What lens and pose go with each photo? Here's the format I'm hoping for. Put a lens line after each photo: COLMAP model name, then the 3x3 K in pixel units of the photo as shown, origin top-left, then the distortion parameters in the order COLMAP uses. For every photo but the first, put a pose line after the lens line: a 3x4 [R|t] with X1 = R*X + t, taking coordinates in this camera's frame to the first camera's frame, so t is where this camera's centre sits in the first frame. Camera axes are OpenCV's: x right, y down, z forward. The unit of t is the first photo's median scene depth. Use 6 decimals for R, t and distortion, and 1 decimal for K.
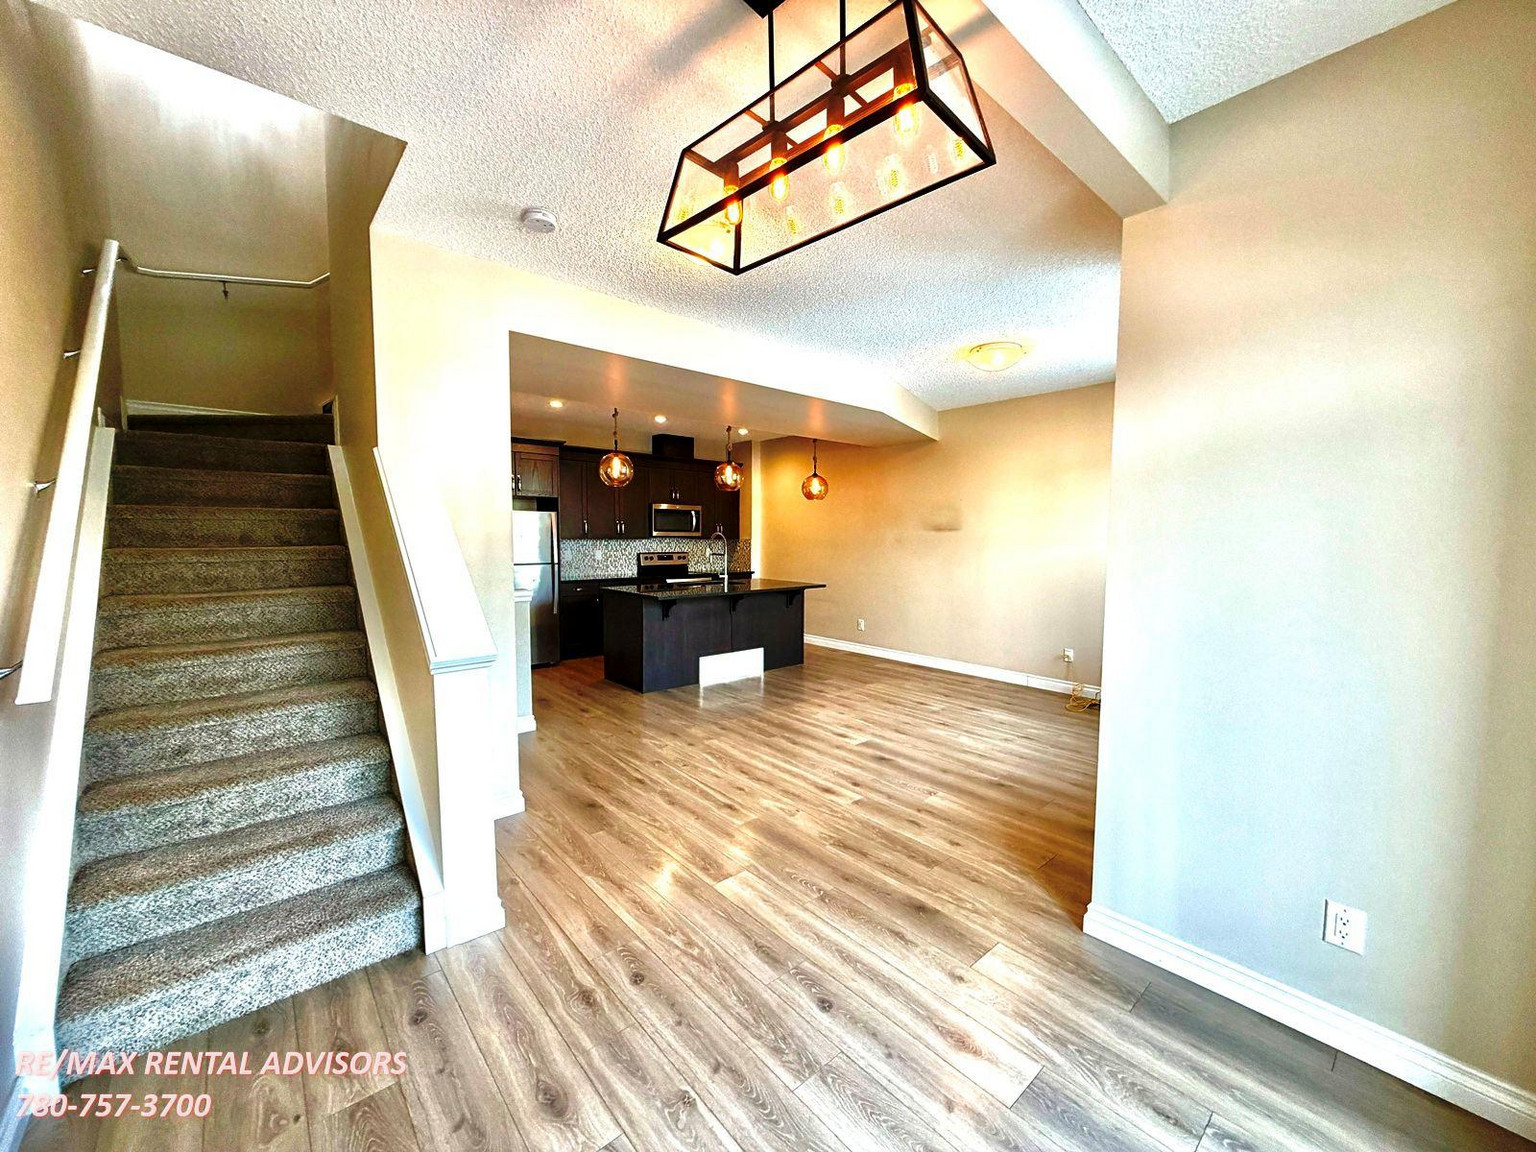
lens RADIAL K [[610.9, 0, 763.1], [0, 610.9, 579.8], [0, 0, 1]] dist [-0.001227, 0.000579]
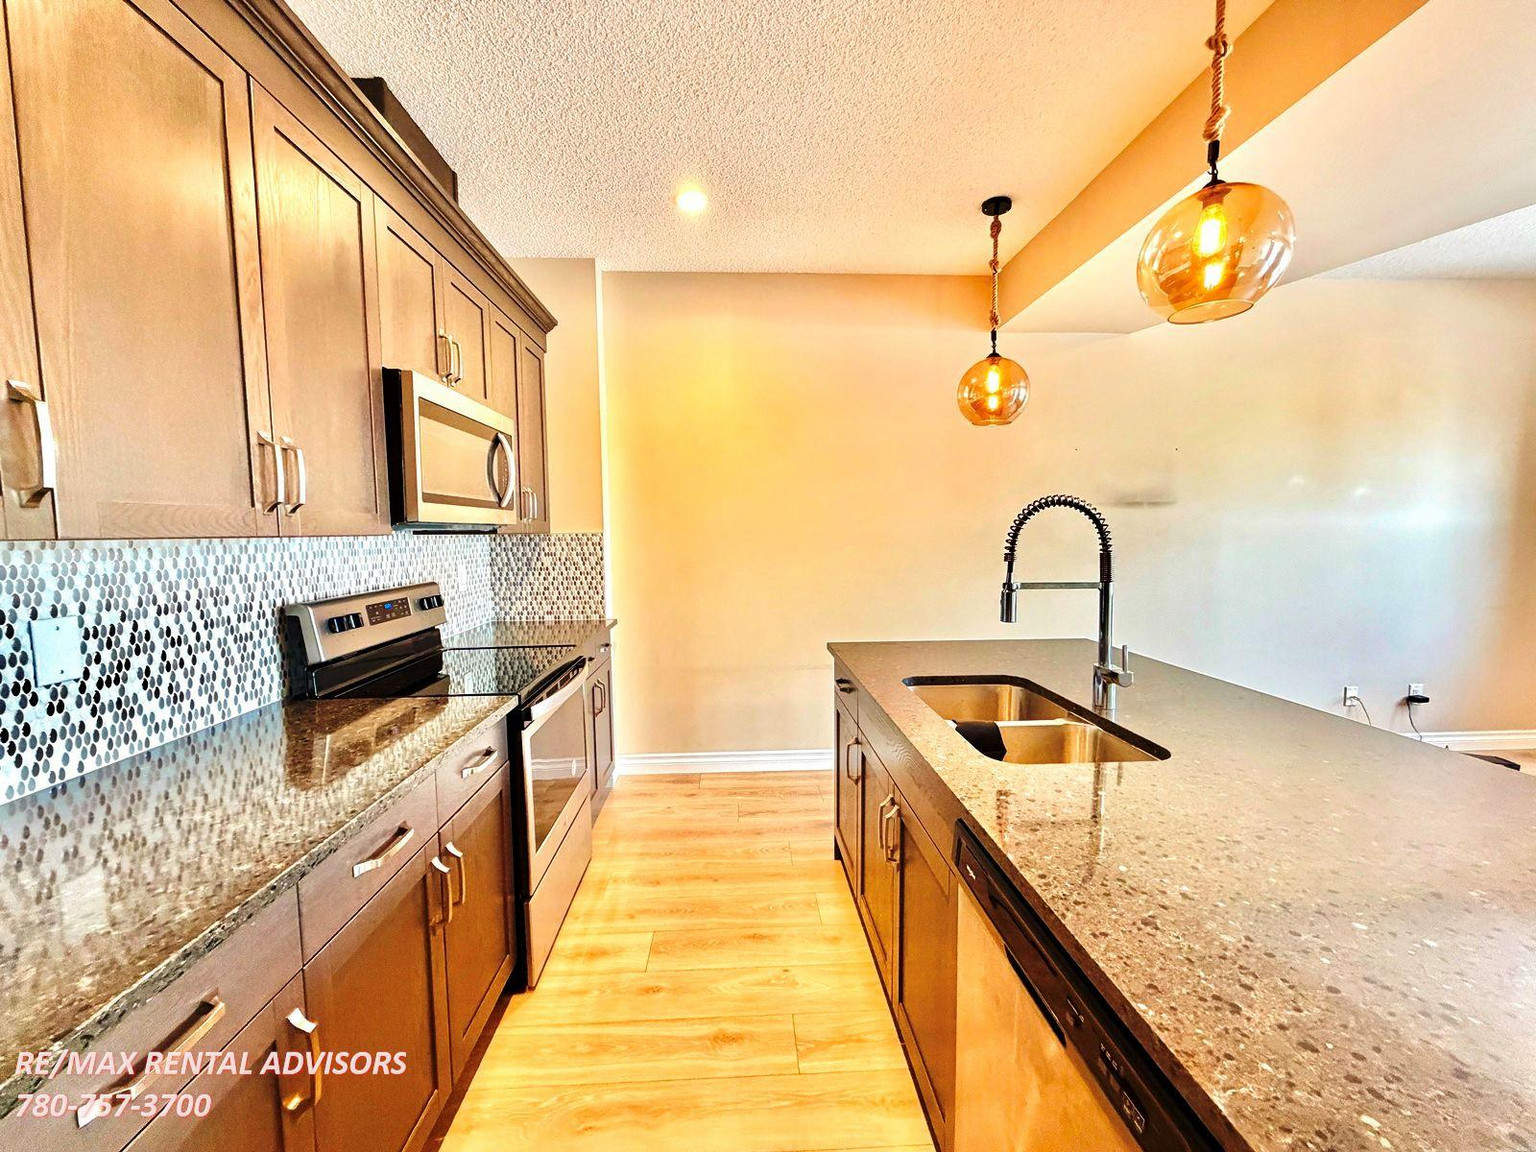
lens RADIAL K [[610.9, 0, 766.7], [0, 610.9, 577.0], [0, 0, 1]] dist [-0.001227, 0.000579]
pose [[0.617689, -0.071382, 0.783176, -0.403793], [0.072113, 0.996817, 0.033979, -0.073442], [-0.783109, 0.035489, 0.620871, 1.123624]]
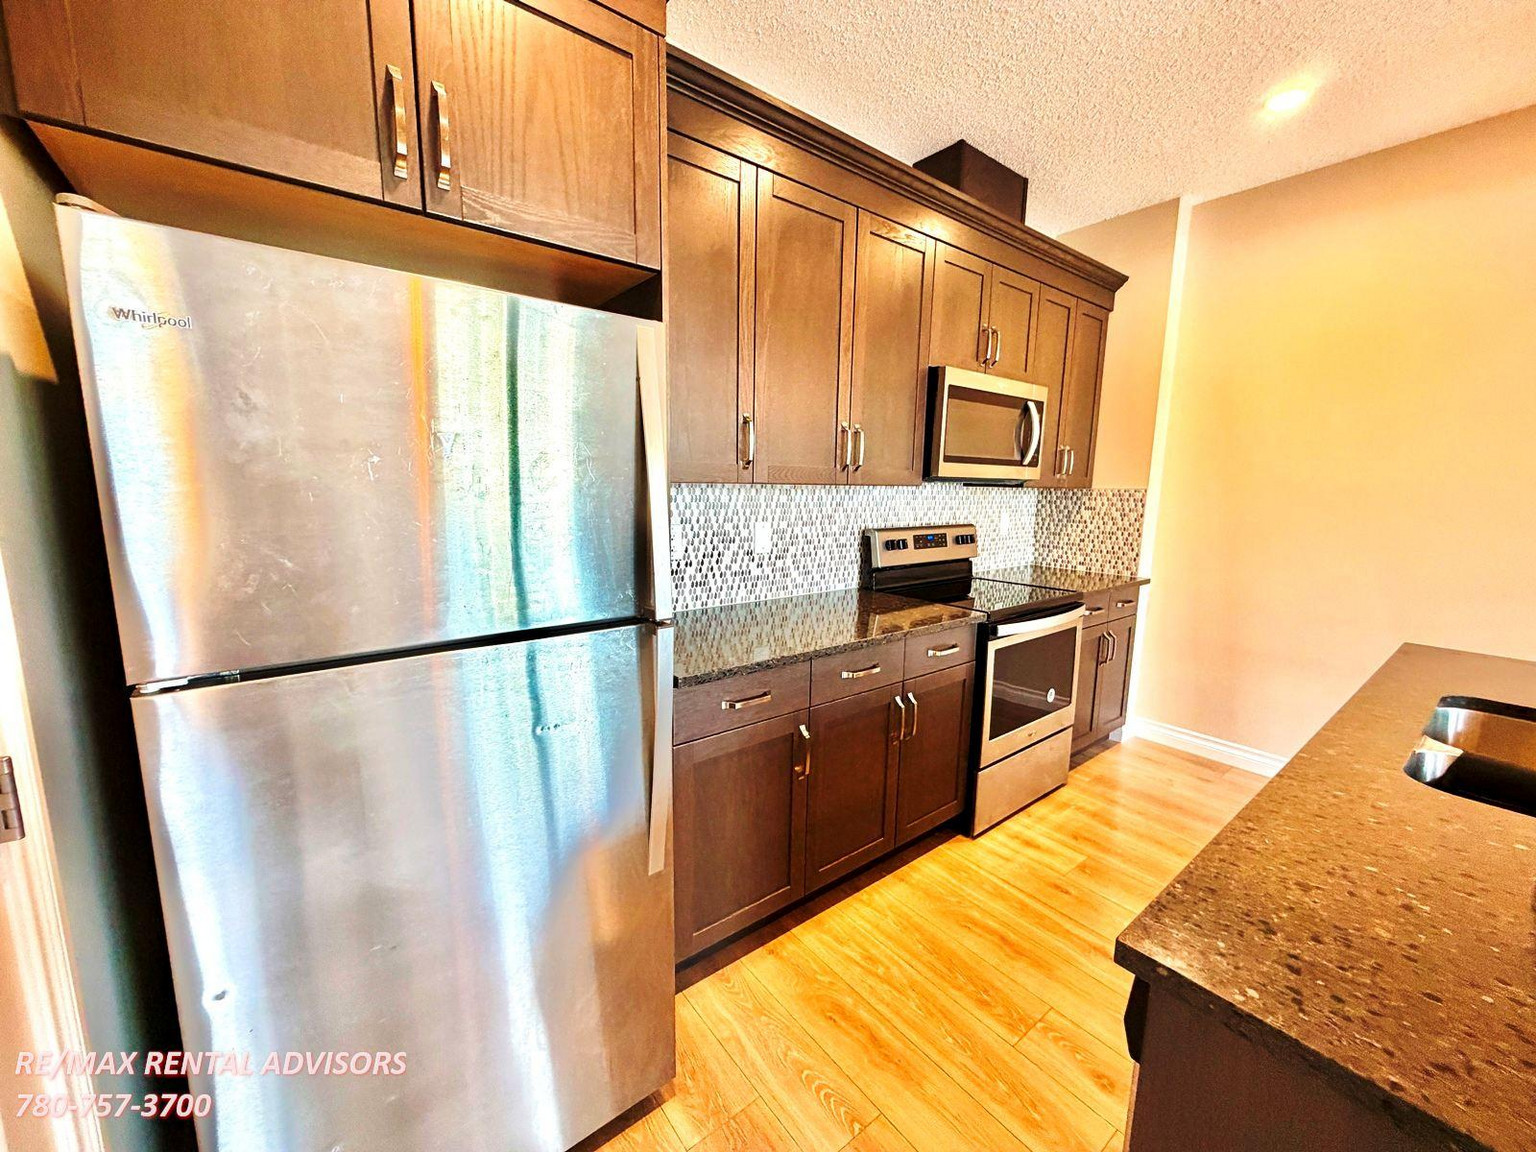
lens RADIAL K [[610.9, 0, 762.7], [0, 610.9, 576.8], [0, 0, 1]] dist [-0.001227, 0.000579]
pose [[0.998288, 0.018314, -0.055554, -0.366148], [-0.013972, 0.996889, 0.077565, -0.064535], [0.056802, -0.076656, 0.995438, 1.007570]]
